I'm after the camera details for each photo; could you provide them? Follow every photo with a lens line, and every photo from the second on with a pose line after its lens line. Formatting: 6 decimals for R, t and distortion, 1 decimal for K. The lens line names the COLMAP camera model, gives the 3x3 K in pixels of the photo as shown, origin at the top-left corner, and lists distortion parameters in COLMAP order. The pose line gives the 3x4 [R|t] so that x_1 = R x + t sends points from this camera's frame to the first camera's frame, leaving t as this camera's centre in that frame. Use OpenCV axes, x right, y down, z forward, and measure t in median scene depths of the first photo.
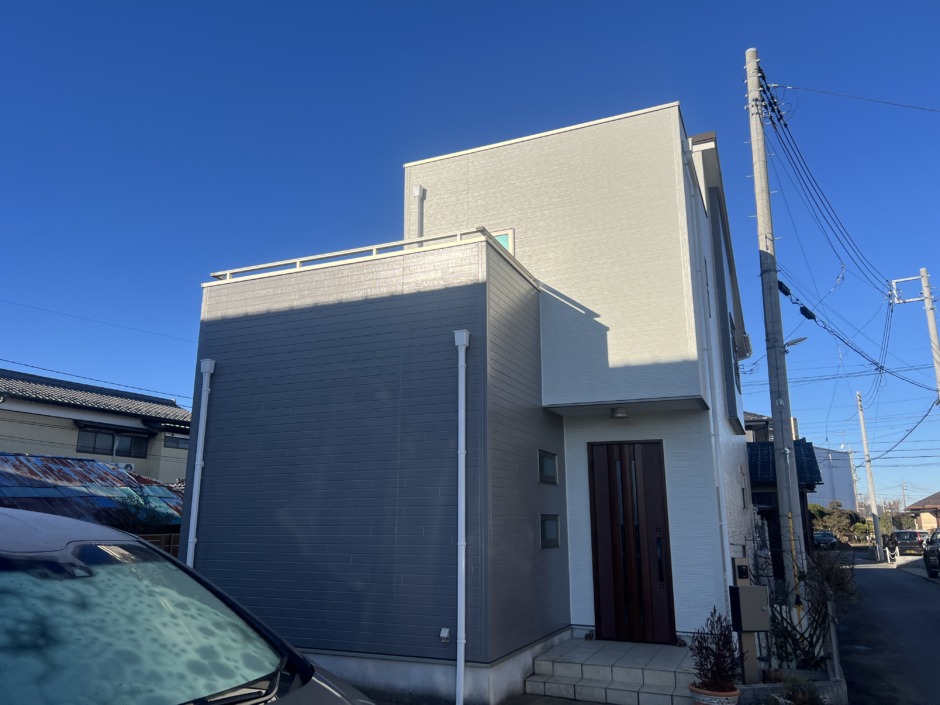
lens RADIAL K [[698.2, 0, 470.0], [0, 698.2, 352.5], [0, 0, 1]] dist [0.033538, -0.006792]
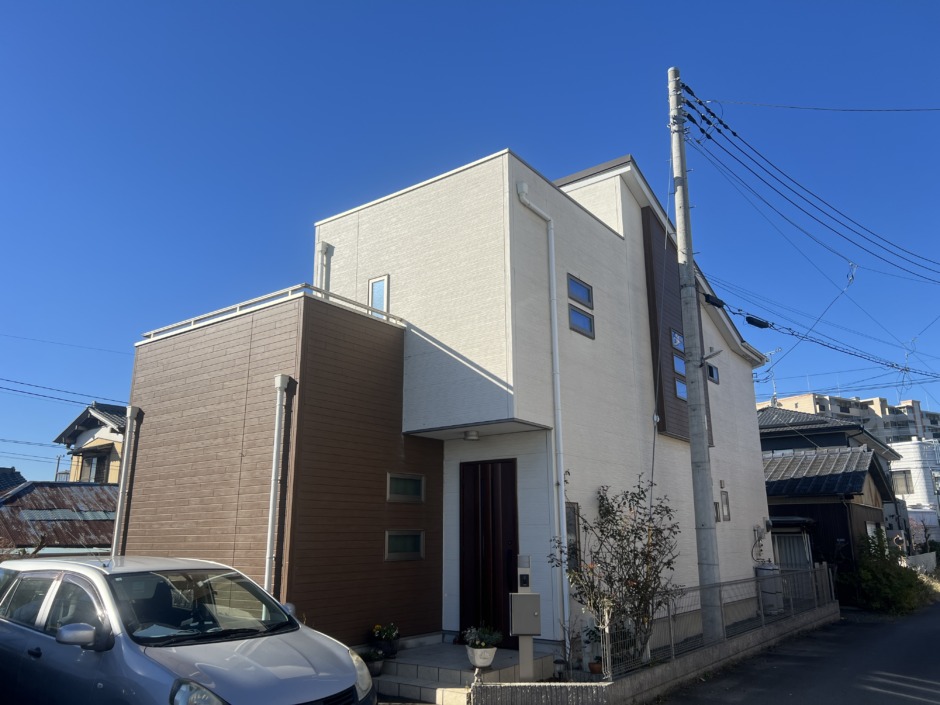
lens RADIAL K [[698.2, 0, 470.0], [0, 698.2, 352.5], [0, 0, 1]] dist [0.033538, -0.006792]
pose [[0.975569, -0.063102, -0.210436, 0.438207], [0.058490, 0.997893, -0.028074, -0.013073], [0.211764, 0.015080, 0.977204, -0.070351]]
